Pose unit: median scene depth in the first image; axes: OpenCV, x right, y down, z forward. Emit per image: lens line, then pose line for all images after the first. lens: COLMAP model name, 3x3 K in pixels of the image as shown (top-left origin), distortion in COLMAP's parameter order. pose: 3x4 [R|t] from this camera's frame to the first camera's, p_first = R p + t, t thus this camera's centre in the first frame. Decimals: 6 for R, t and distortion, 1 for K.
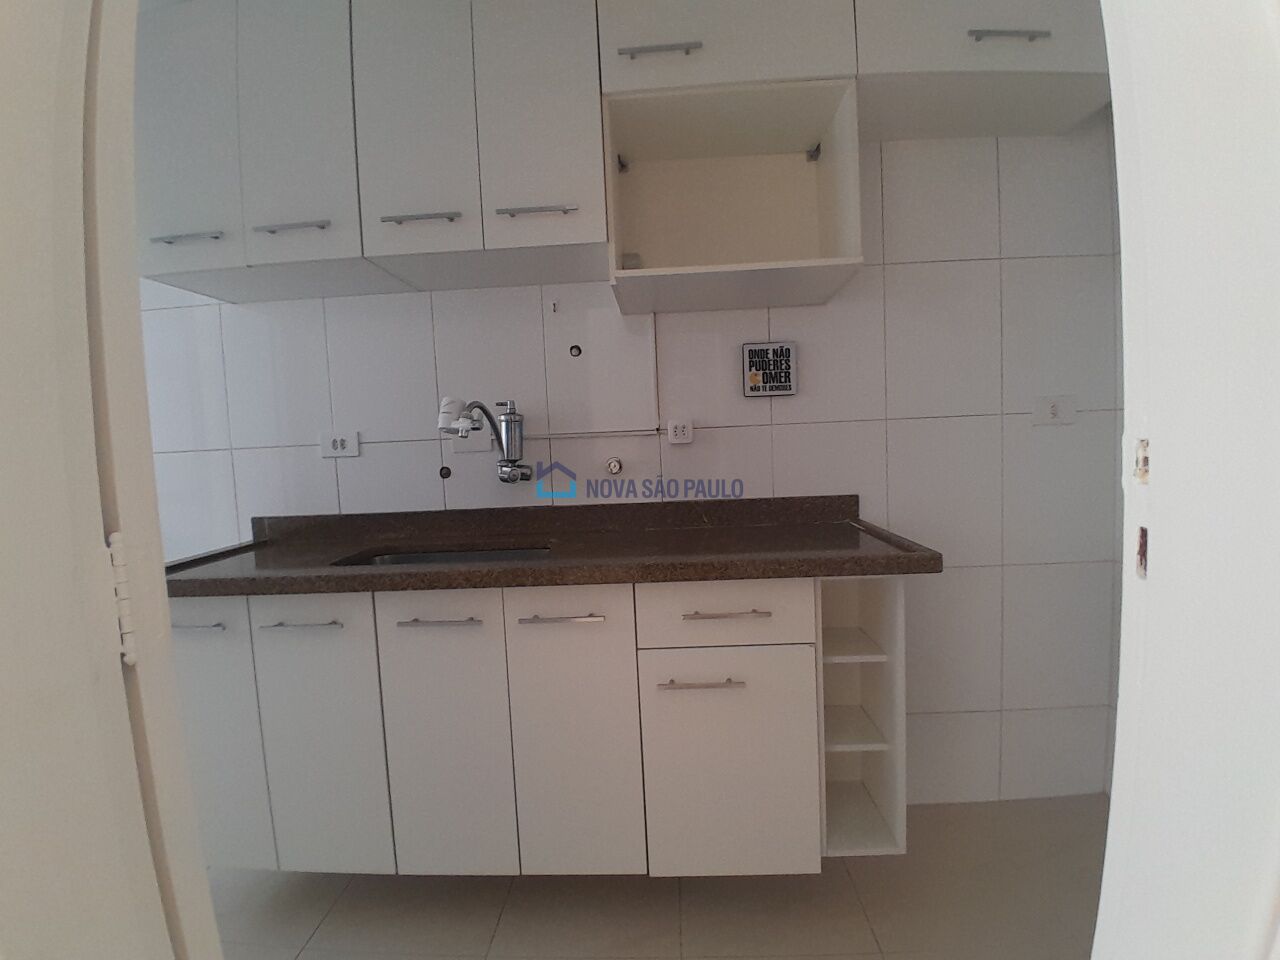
lens RADIAL K [[638.7, 0, 641.8], [0, 638.7, 487.7], [0, 0, 1]] dist [0.004577, -0.043061]
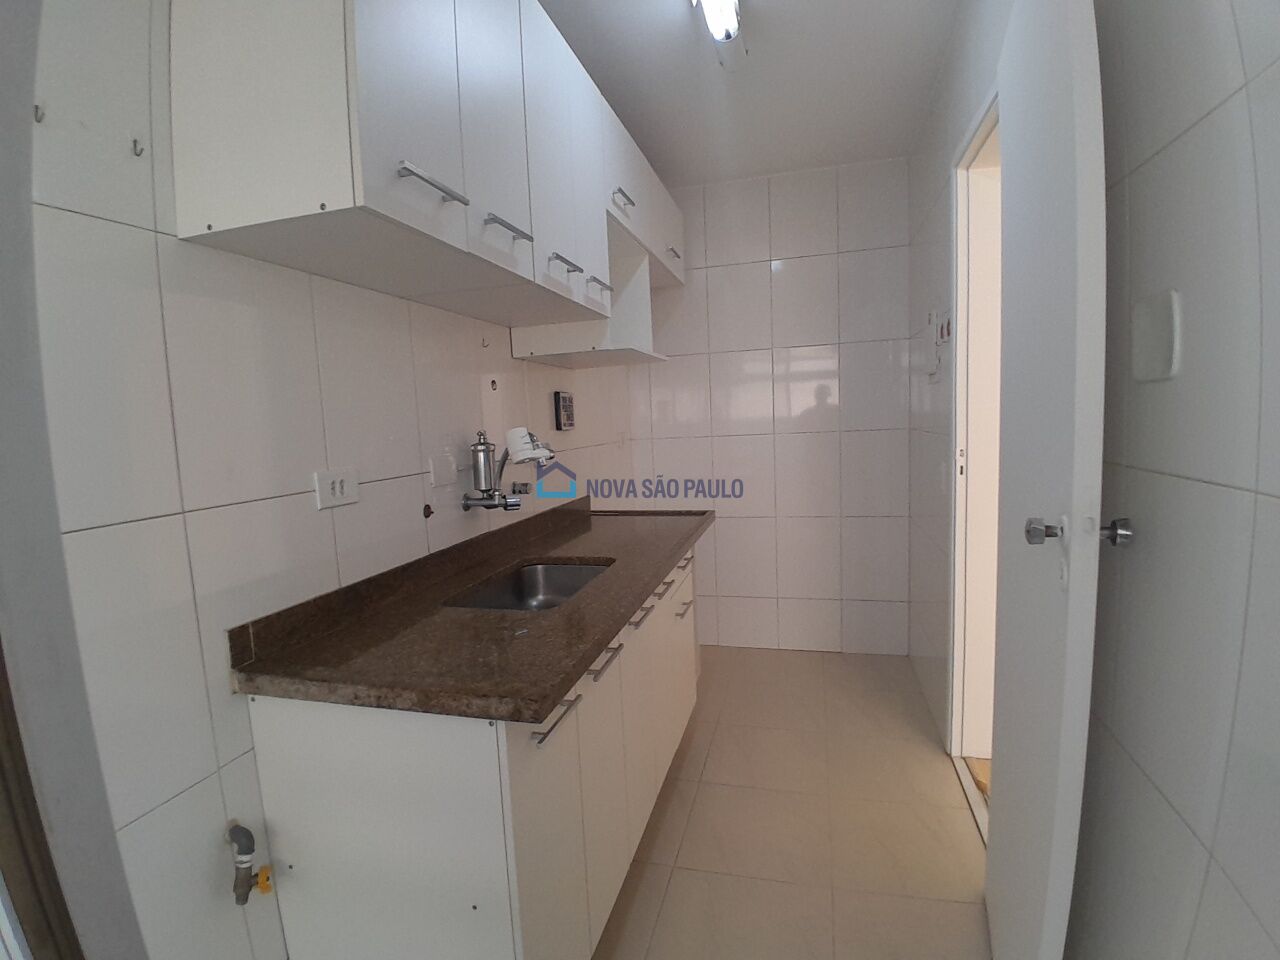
lens RADIAL K [[638.7, 0, 641.8], [0, 638.7, 487.7], [0, 0, 1]] dist [0.004577, -0.043061]
pose [[0.220718, -0.068215, 0.972949, -1.116288], [0.110109, 0.992917, 0.044637, -0.064825], [-0.969102, 0.097279, 0.226666, 0.540369]]
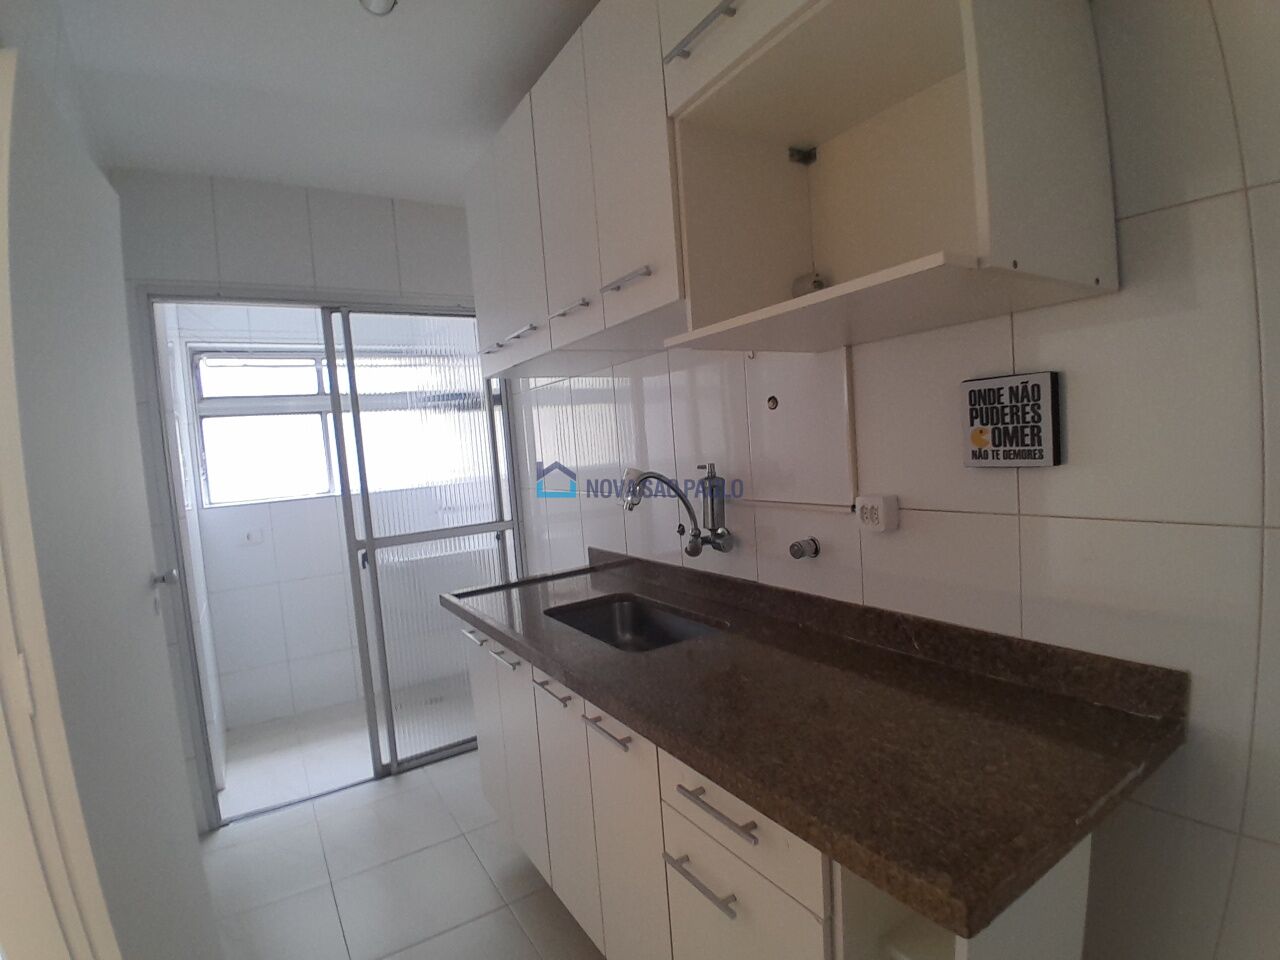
lens RADIAL K [[638.7, 0, 641.8], [0, 638.7, 487.7], [0, 0, 1]] dist [0.004577, -0.043061]
pose [[0.563068, 0.060870, -0.824166, 0.493929], [-0.009604, 0.997698, 0.067125, -0.161617], [0.826355, -0.029881, 0.562357, 0.401827]]
